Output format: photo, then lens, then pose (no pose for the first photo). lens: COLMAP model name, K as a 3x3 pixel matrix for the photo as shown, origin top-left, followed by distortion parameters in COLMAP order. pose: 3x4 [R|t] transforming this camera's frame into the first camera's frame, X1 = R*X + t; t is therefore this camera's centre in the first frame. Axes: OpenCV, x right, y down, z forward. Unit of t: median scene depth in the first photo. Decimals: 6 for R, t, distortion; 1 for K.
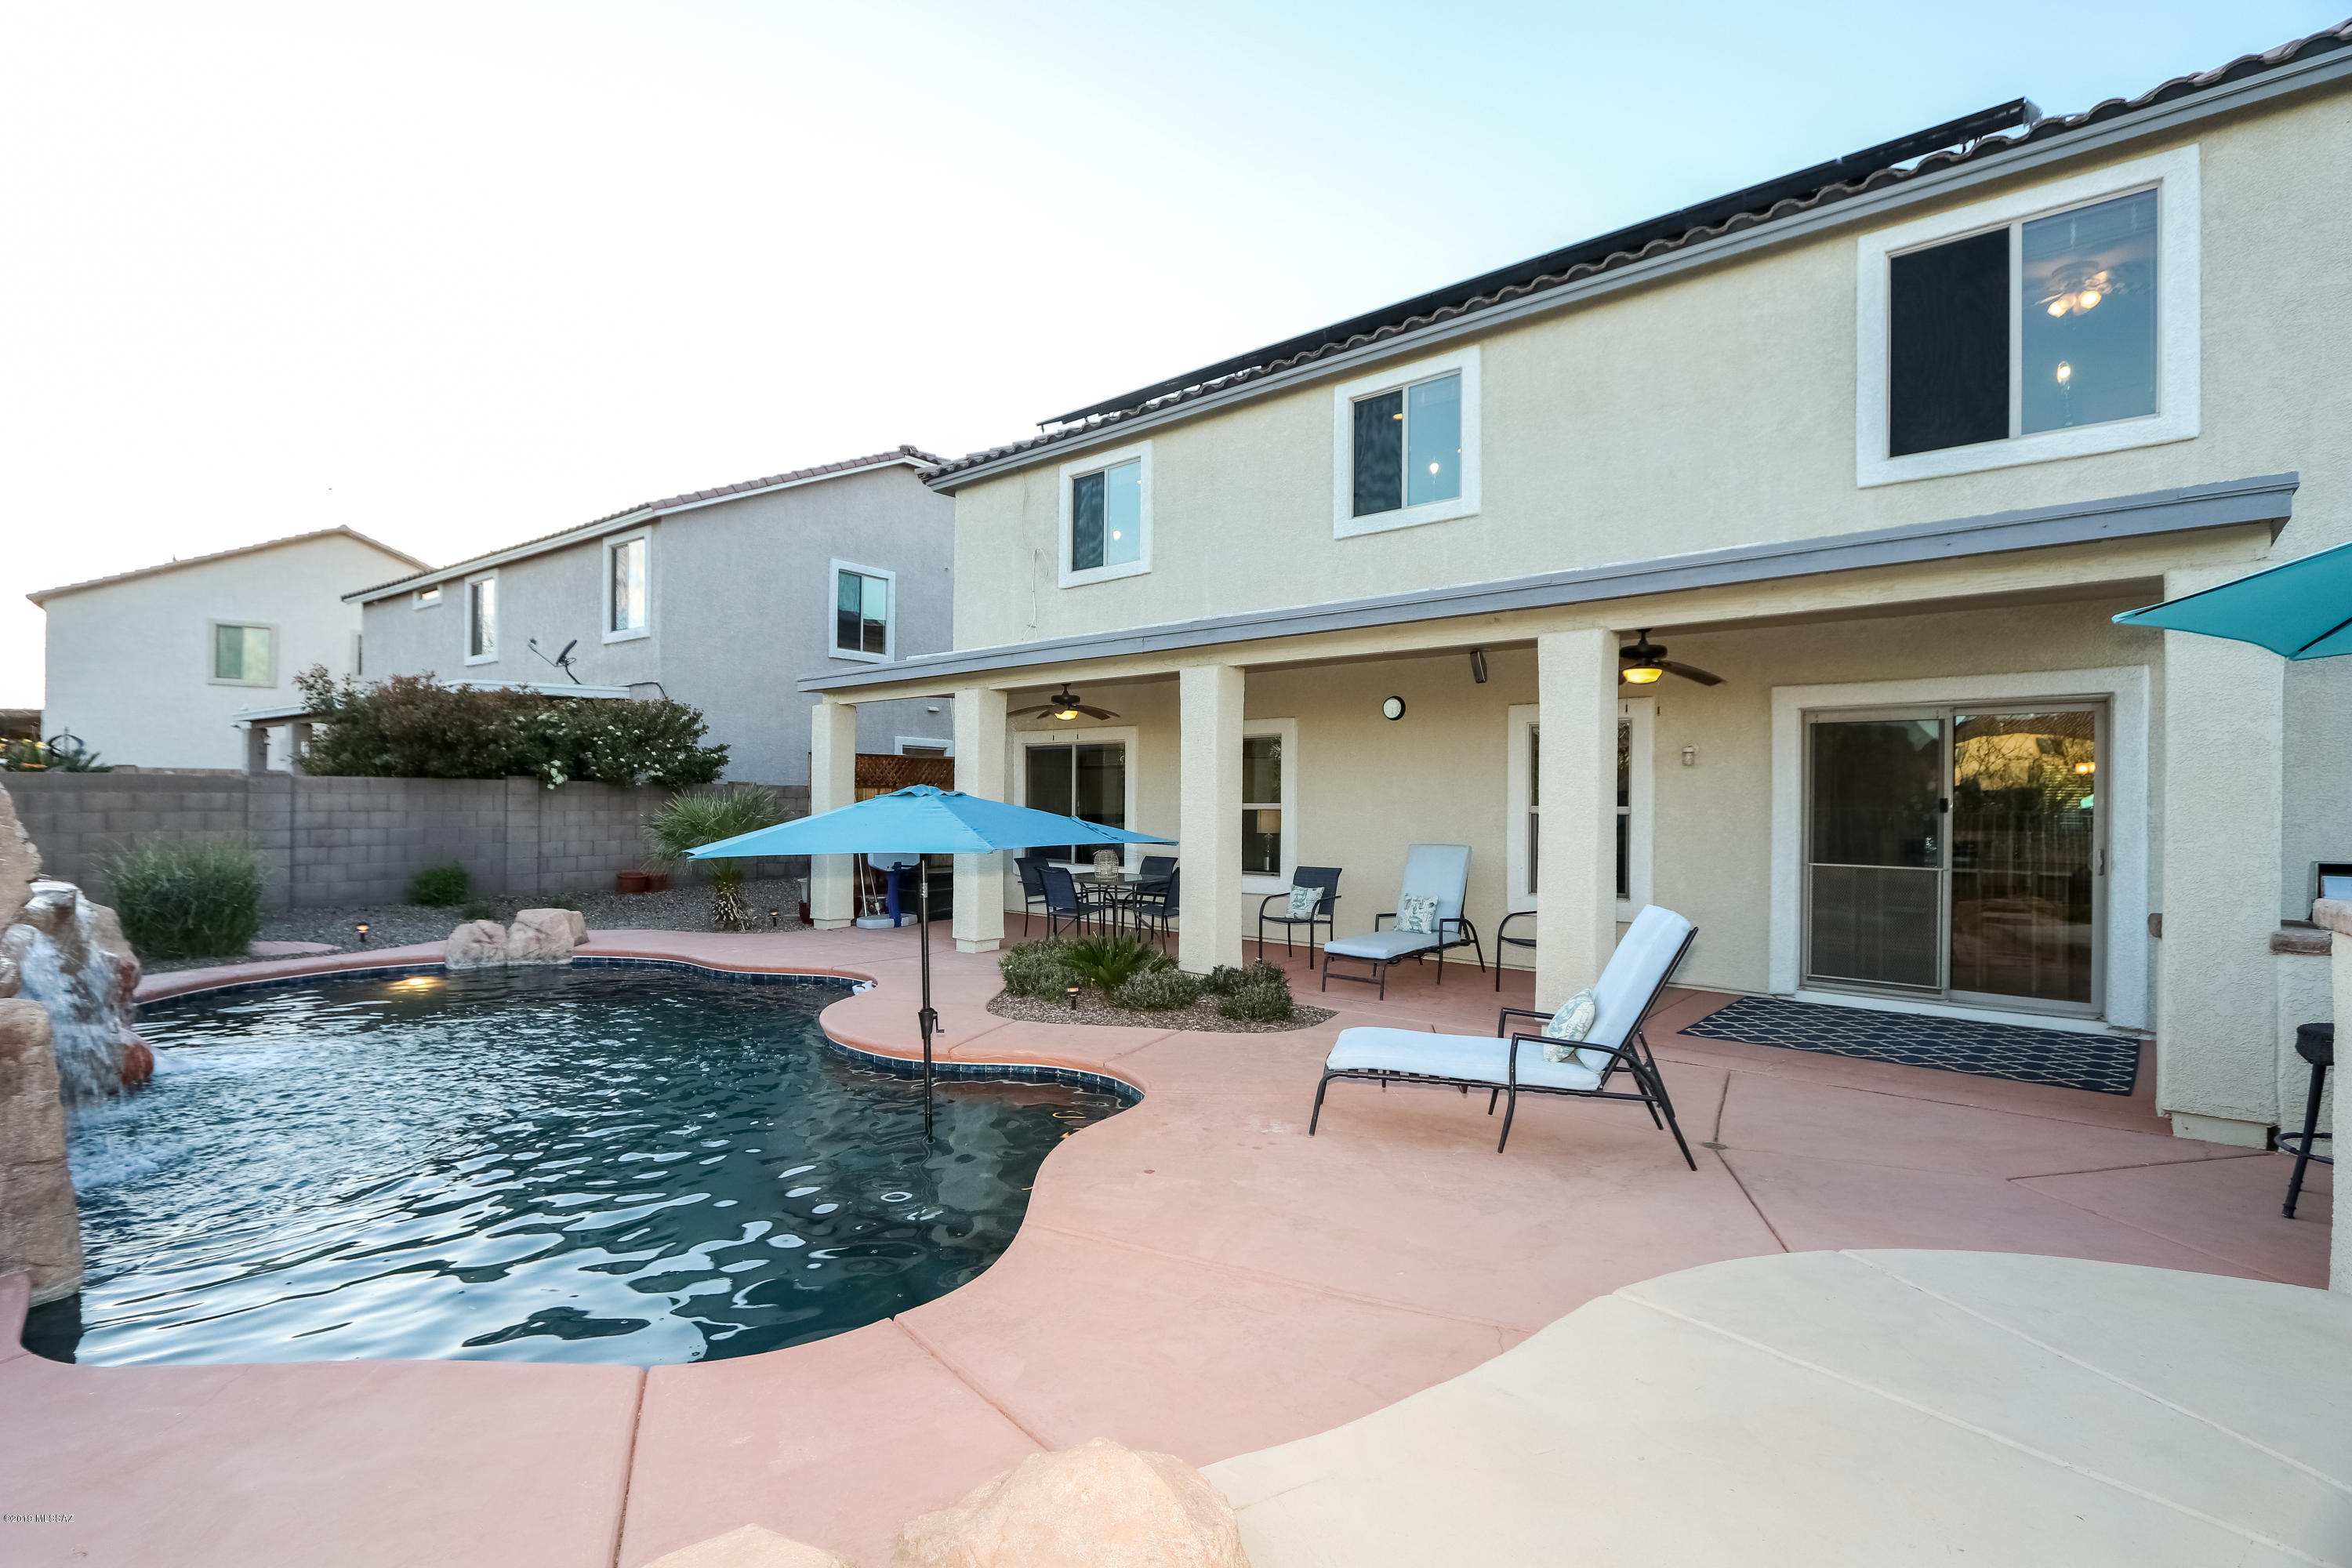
lens RADIAL K [[1082.1, 0, 1176.0], [0, 1082.1, 784.0], [0, 0, 1]] dist [-0.004097, -0.000399]
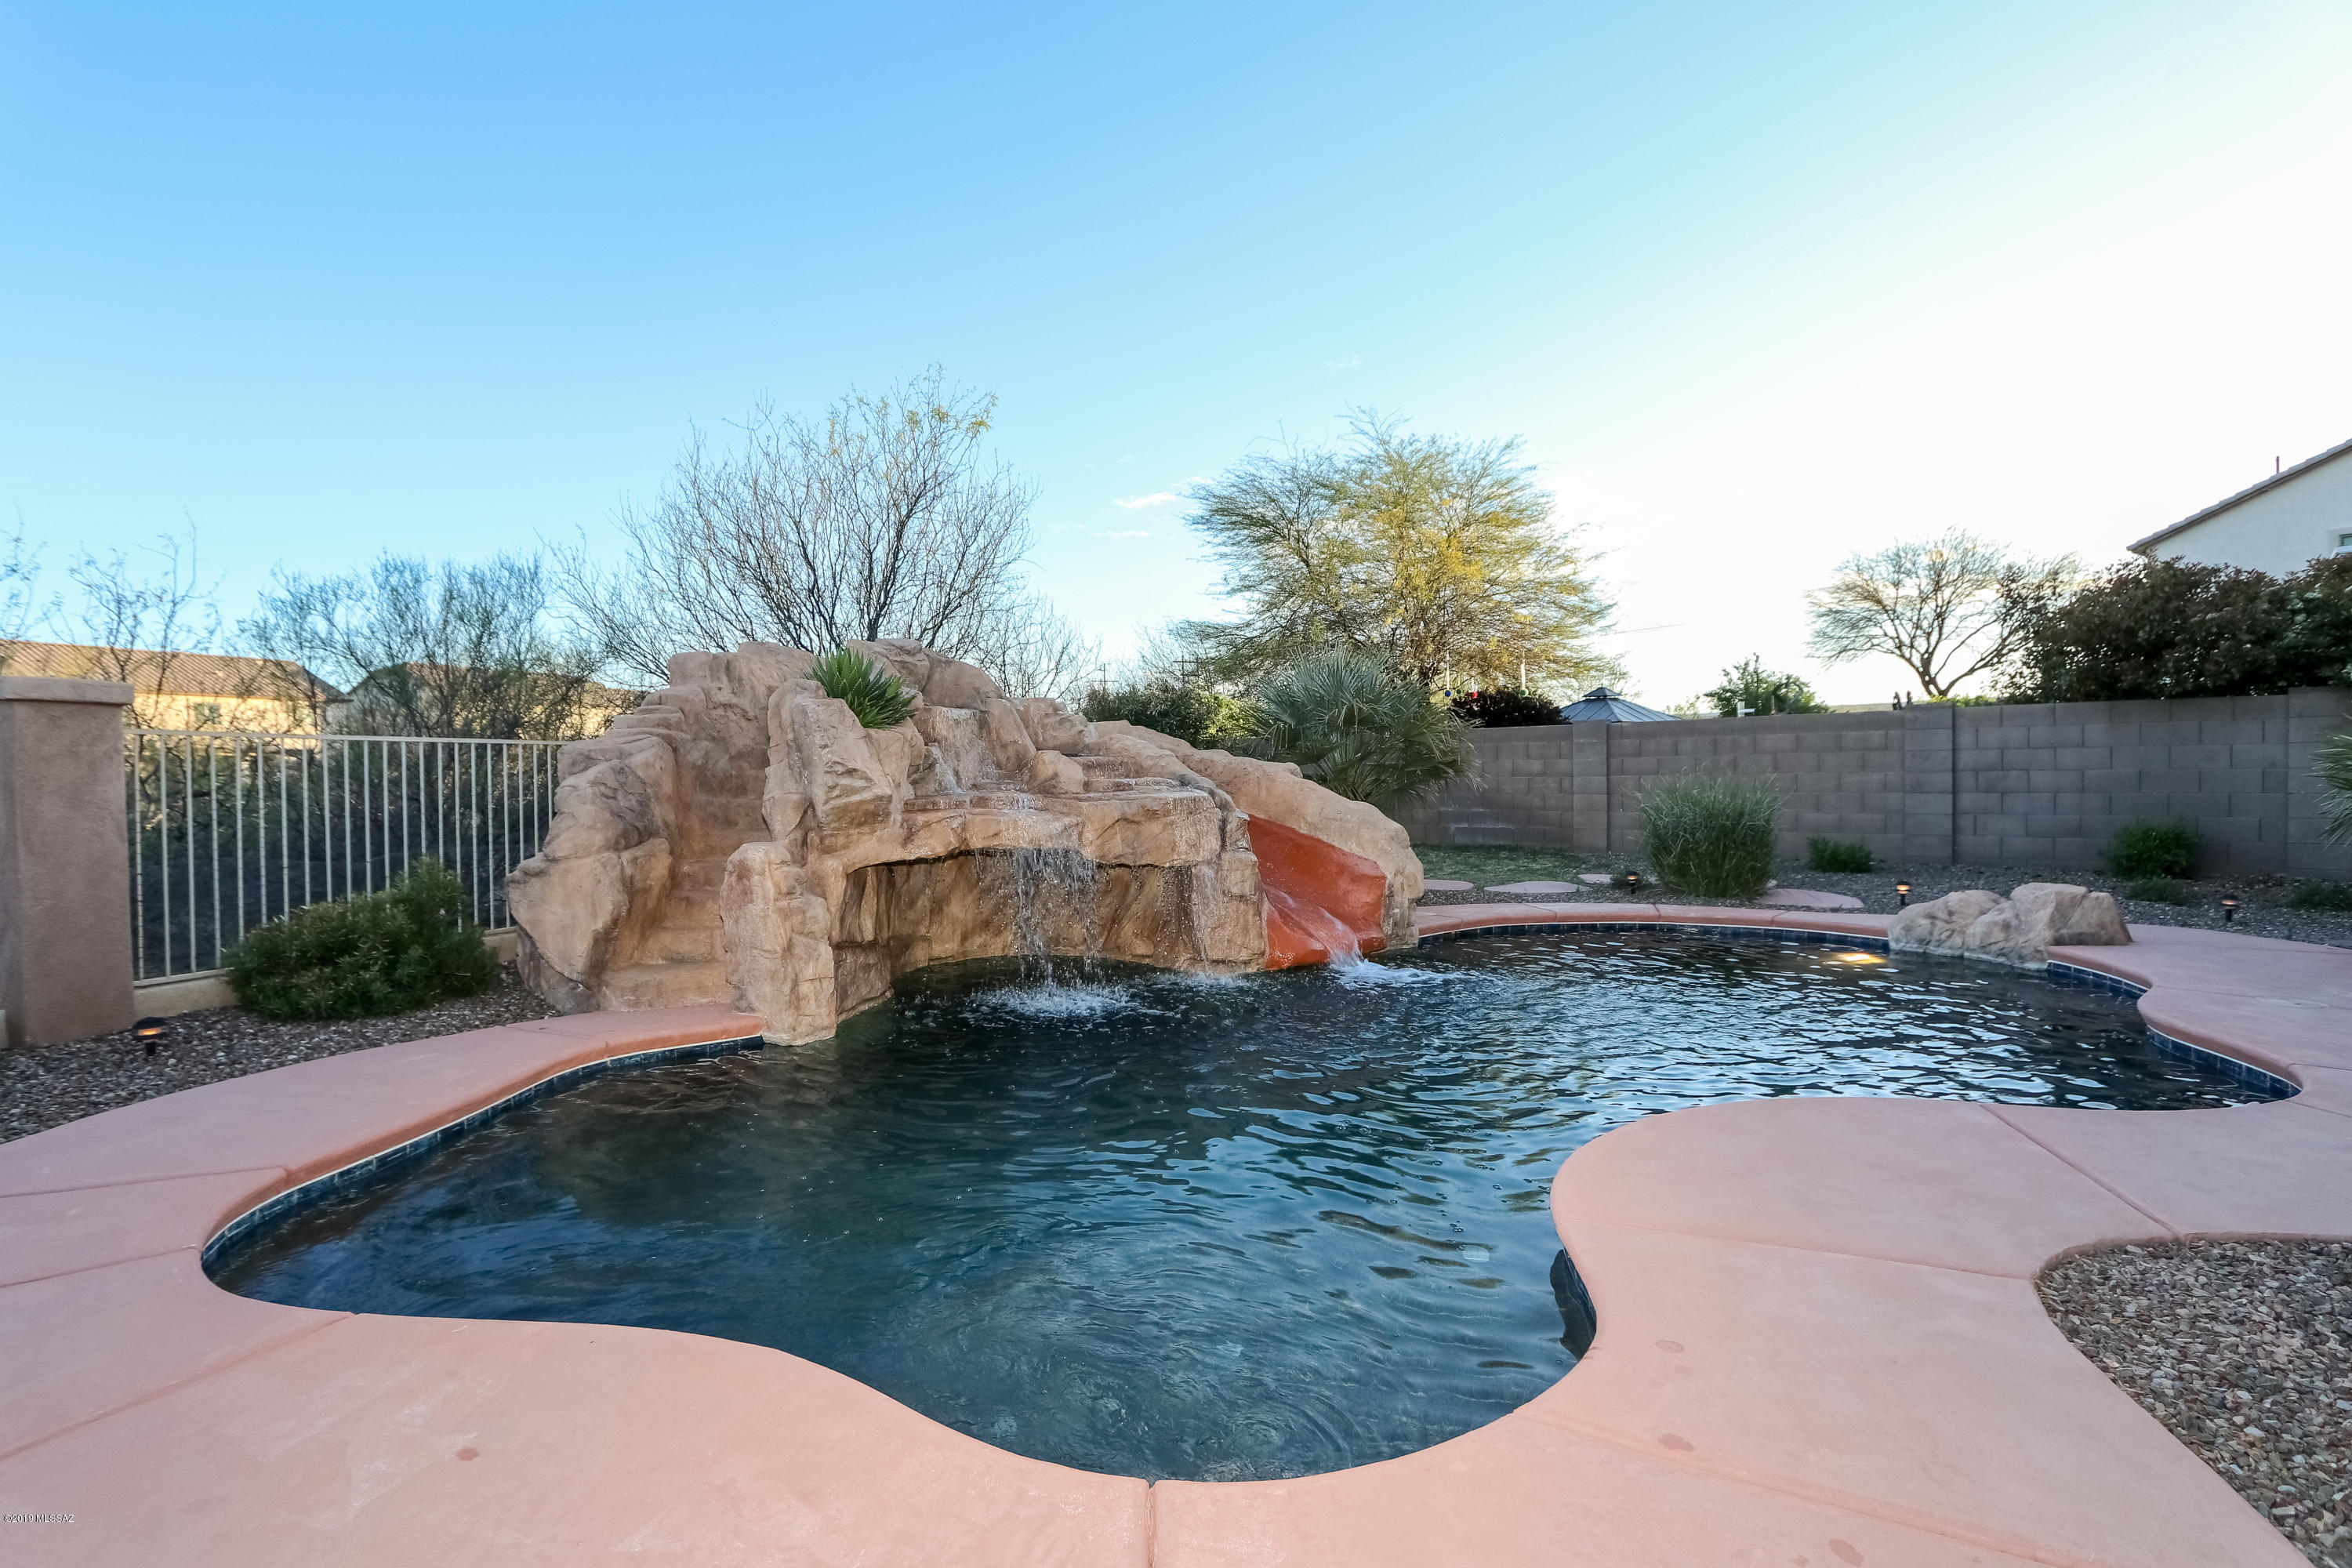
lens RADIAL K [[1132.1, 0, 1146.0], [0, 1132.1, 785.2], [0, 0, 1]] dist [-0.024253, 0.000513]
pose [[-0.163322, 0.000578, -0.986573, 0.156547], [0.027596, 0.999611, -0.003982, 0.040919], [0.986187, -0.027876, -0.163275, 0.536718]]
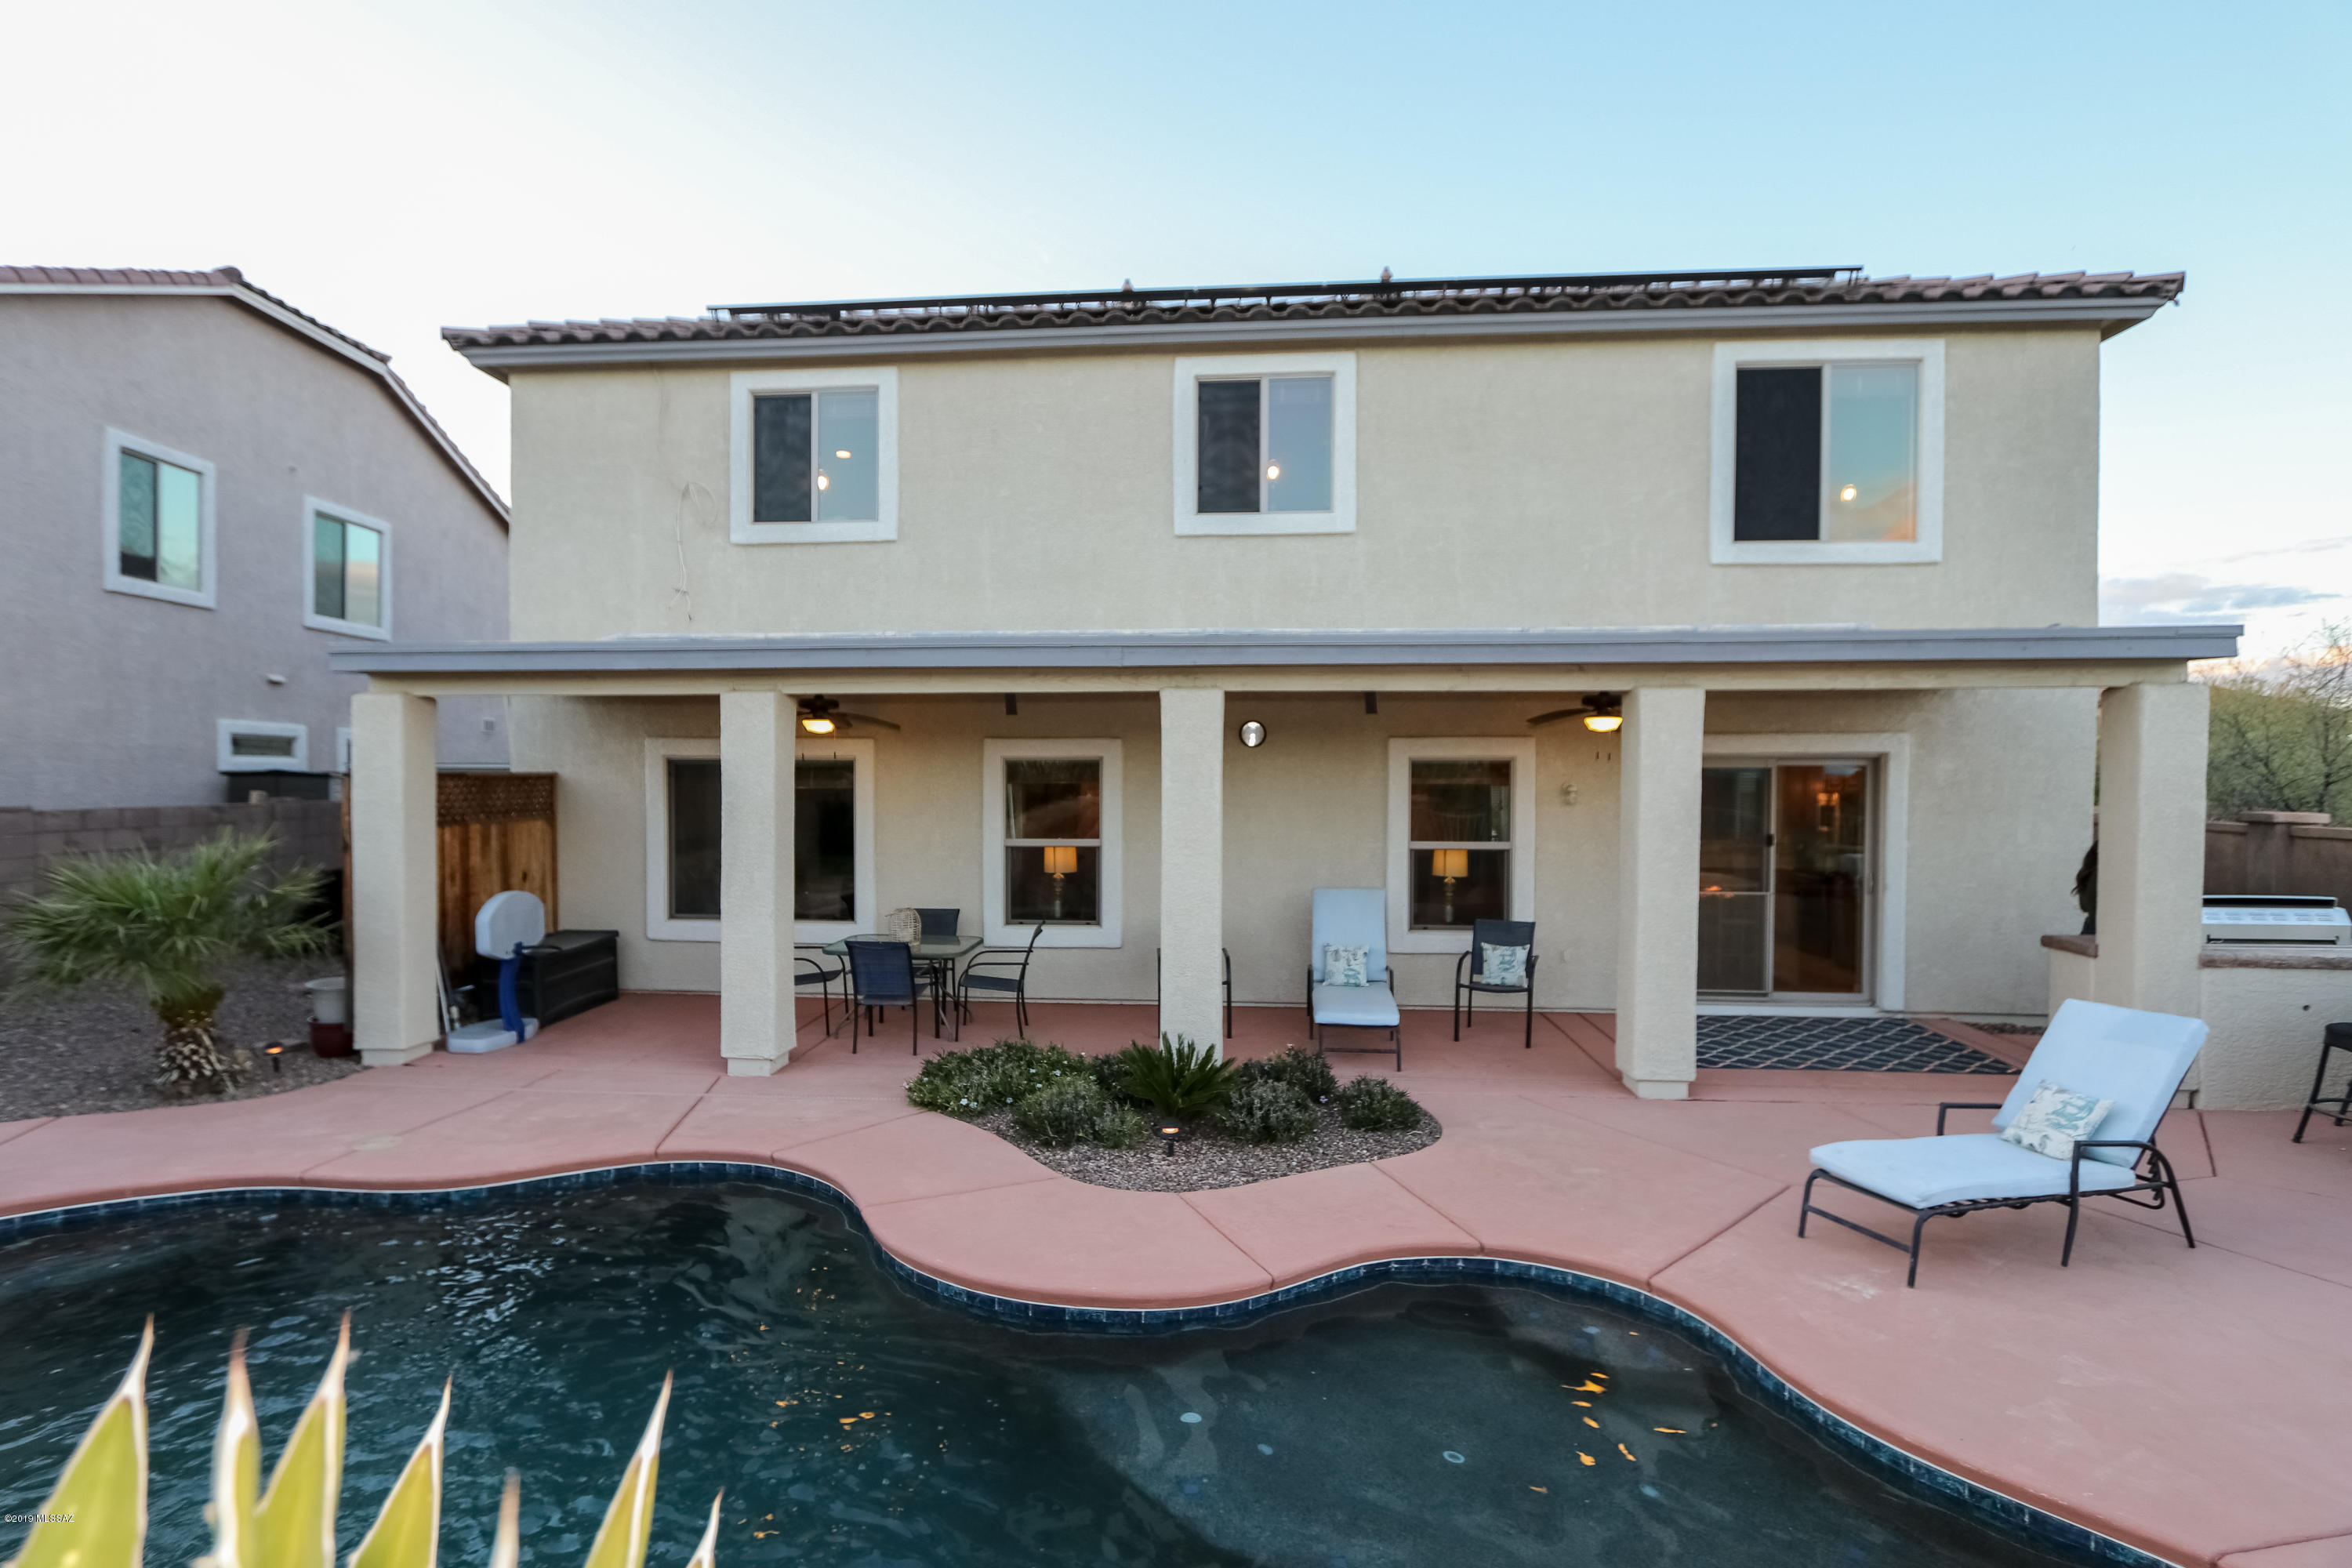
lens RADIAL K [[1107.5, 0, 1176.0], [0, 1107.5, 784.0], [0, 0, 1]] dist [-0.022482, 0.017748]
pose [[0.810722, -0.008528, 0.585369, -0.356387], [-0.004518, 0.999773, 0.020824, -0.042398], [-0.585413, -0.019527, 0.810500, 0.260462]]
